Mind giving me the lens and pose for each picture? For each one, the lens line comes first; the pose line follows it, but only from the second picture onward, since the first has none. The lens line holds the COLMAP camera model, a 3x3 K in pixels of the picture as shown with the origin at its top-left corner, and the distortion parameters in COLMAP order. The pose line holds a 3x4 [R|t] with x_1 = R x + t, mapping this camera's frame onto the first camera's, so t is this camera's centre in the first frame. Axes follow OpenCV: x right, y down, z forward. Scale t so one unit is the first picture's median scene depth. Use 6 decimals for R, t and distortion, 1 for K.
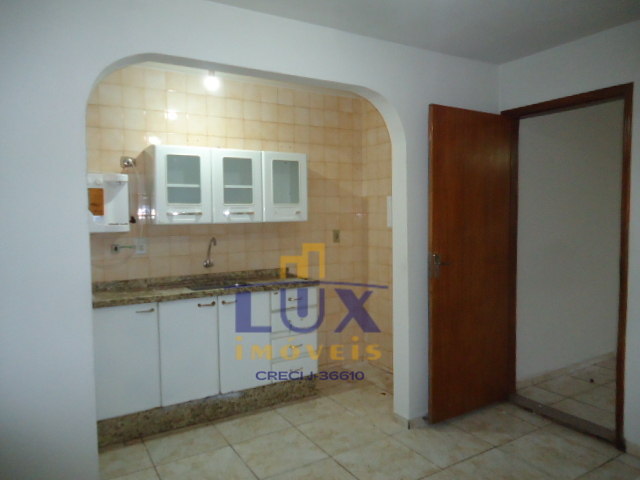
lens RADIAL K [[465.6, 0, 320.0], [0, 465.6, 240.0], [0, 0, 1]] dist [-0.004962, -0.001832]
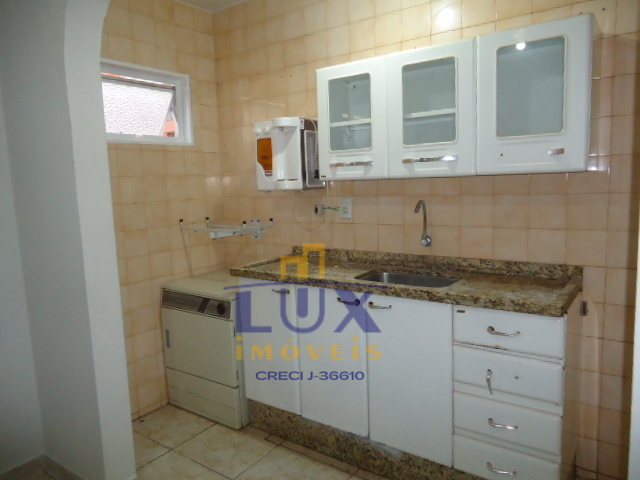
lens RADIAL K [[465.6, 0, 320.0], [0, 465.6, 240.0], [0, 0, 1]] dist [-0.004962, -0.001832]
pose [[0.393409, 0.111412, -0.912588, 0.307222], [-0.021478, 0.993473, 0.112027, -0.019810], [0.919113, -0.024472, 0.393234, 0.638633]]
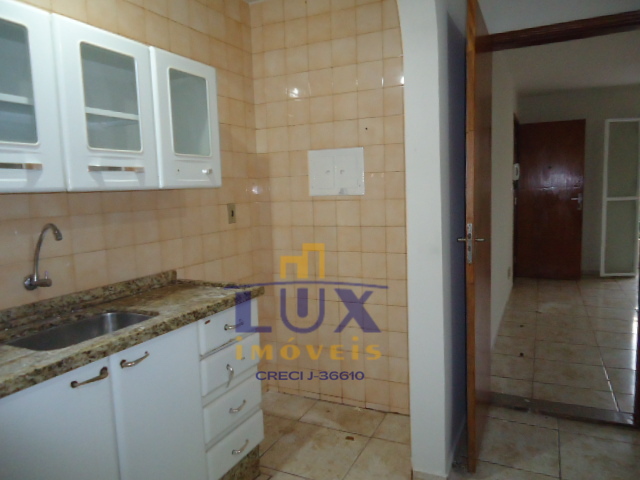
lens RADIAL K [[465.6, 0, 320.0], [0, 465.6, 240.0], [0, 0, 1]] dist [-0.004962, -0.001832]
pose [[0.838427, -0.075964, 0.539694, -0.260864], [0.054843, 0.996972, 0.055126, 0.000153], [-0.542248, -0.016621, 0.840054, 0.479936]]
